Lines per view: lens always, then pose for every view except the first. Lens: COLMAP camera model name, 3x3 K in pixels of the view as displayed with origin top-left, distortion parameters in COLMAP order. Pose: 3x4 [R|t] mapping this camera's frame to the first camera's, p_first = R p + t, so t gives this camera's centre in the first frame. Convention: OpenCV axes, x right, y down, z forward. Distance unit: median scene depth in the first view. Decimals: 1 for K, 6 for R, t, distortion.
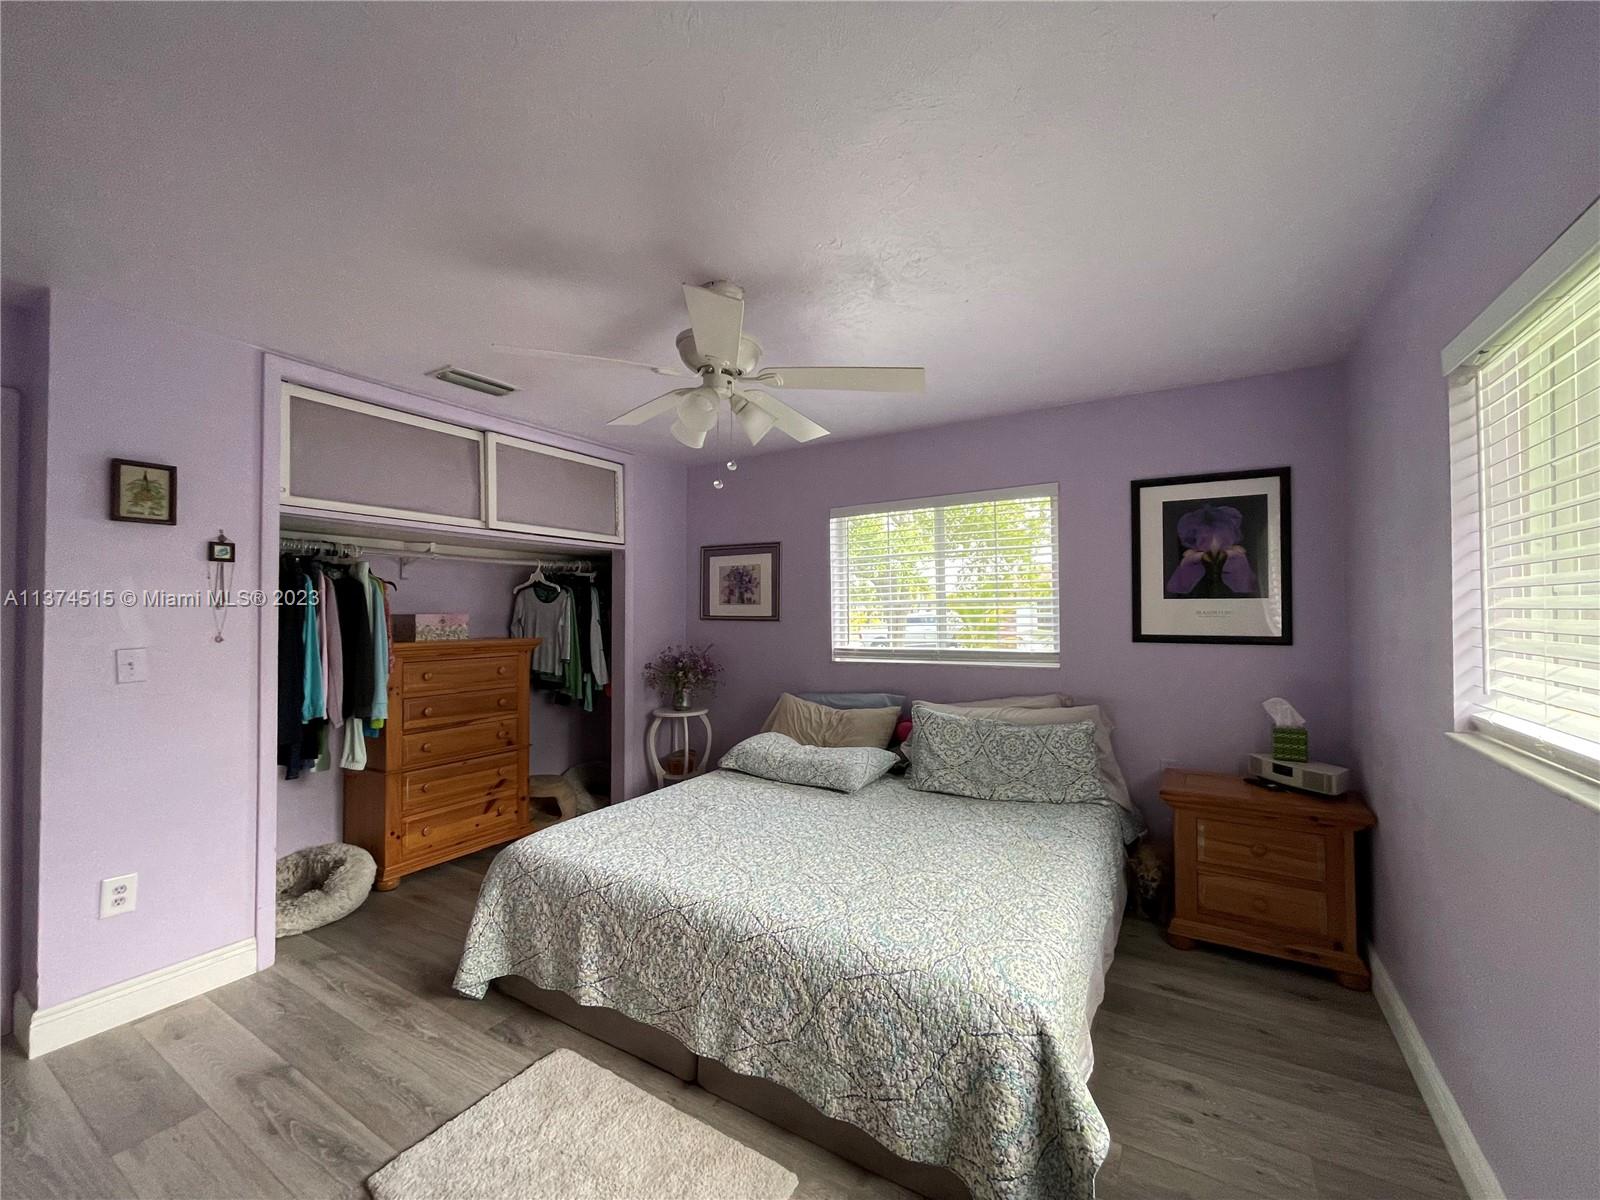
lens RADIAL K [[645.2, 0, 804.1], [0, 645.2, 604.1], [0, 0, 1]] dist [-0.006991, 0.001159]
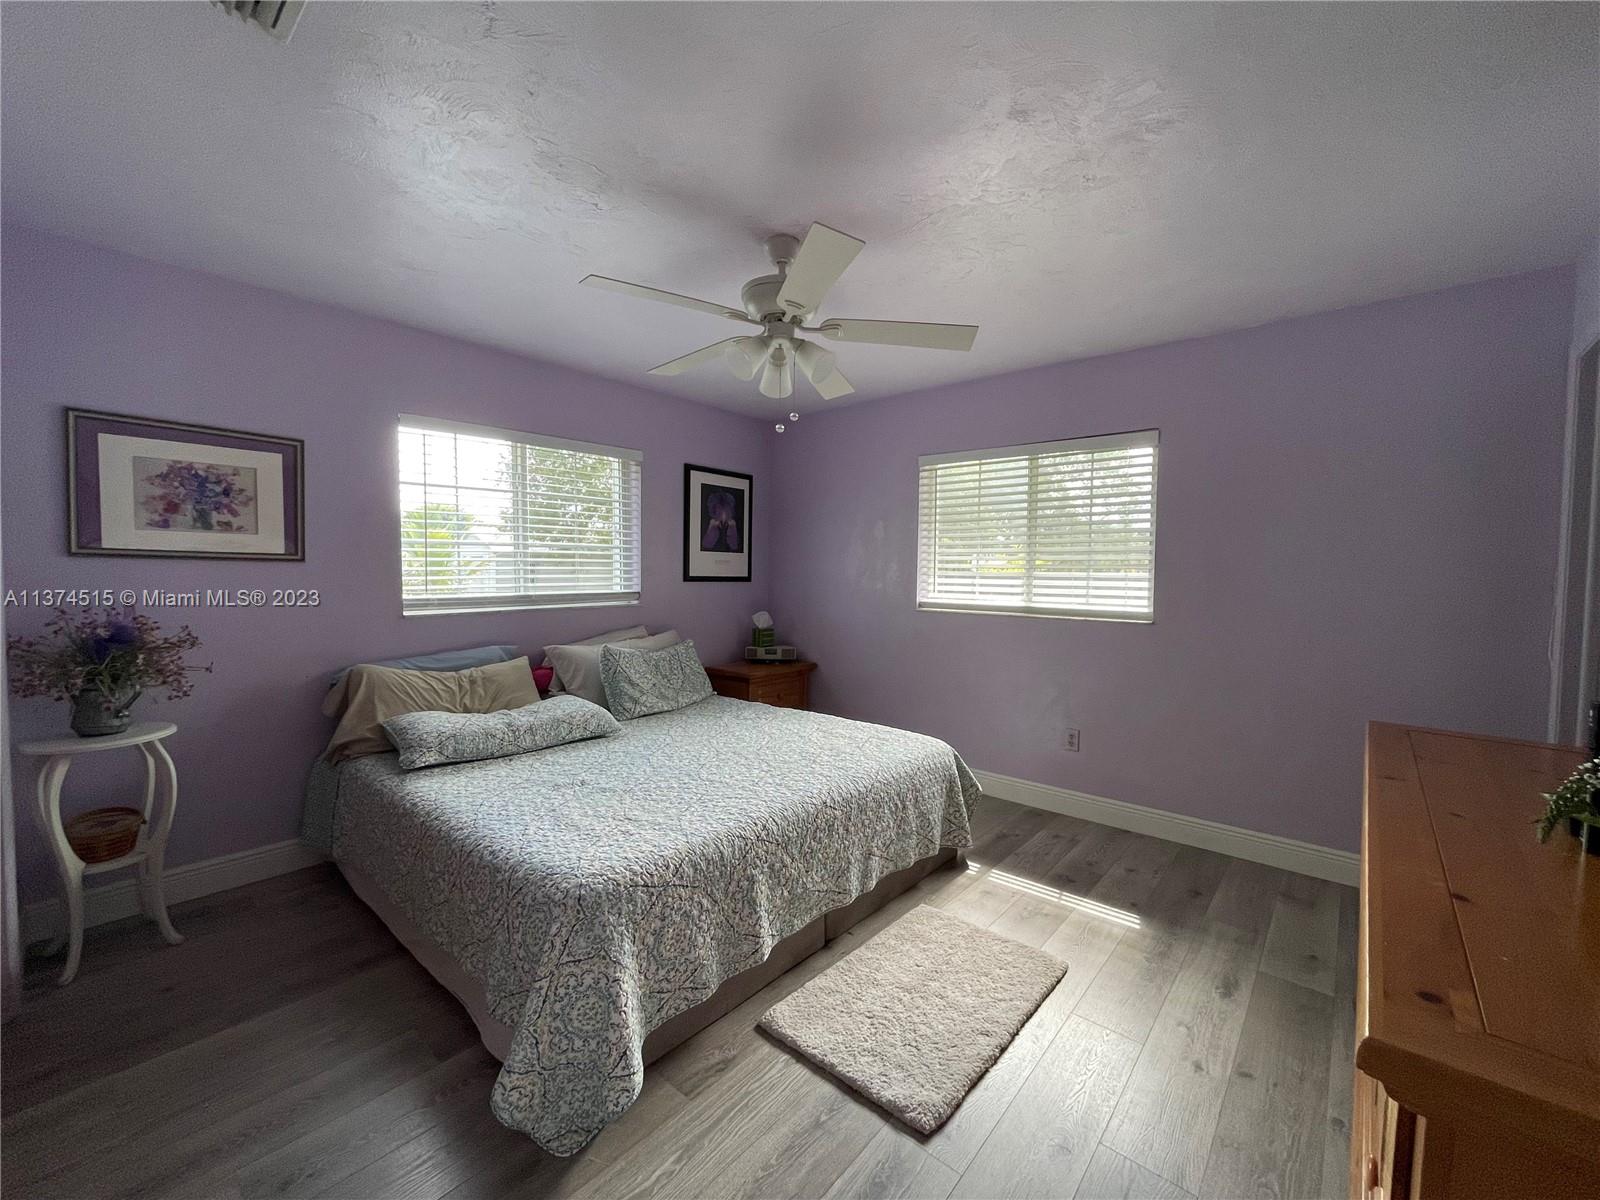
lens RADIAL K [[645.2, 0, 807.3], [0, 645.2, 600.1], [0, 0, 1]] dist [-0.006991, 0.001159]
pose [[0.165671, -0.034375, 0.985582, -0.880040], [-0.021624, 0.999025, 0.038479, 0.043591], [-0.985944, -0.027687, 0.164766, 0.566565]]
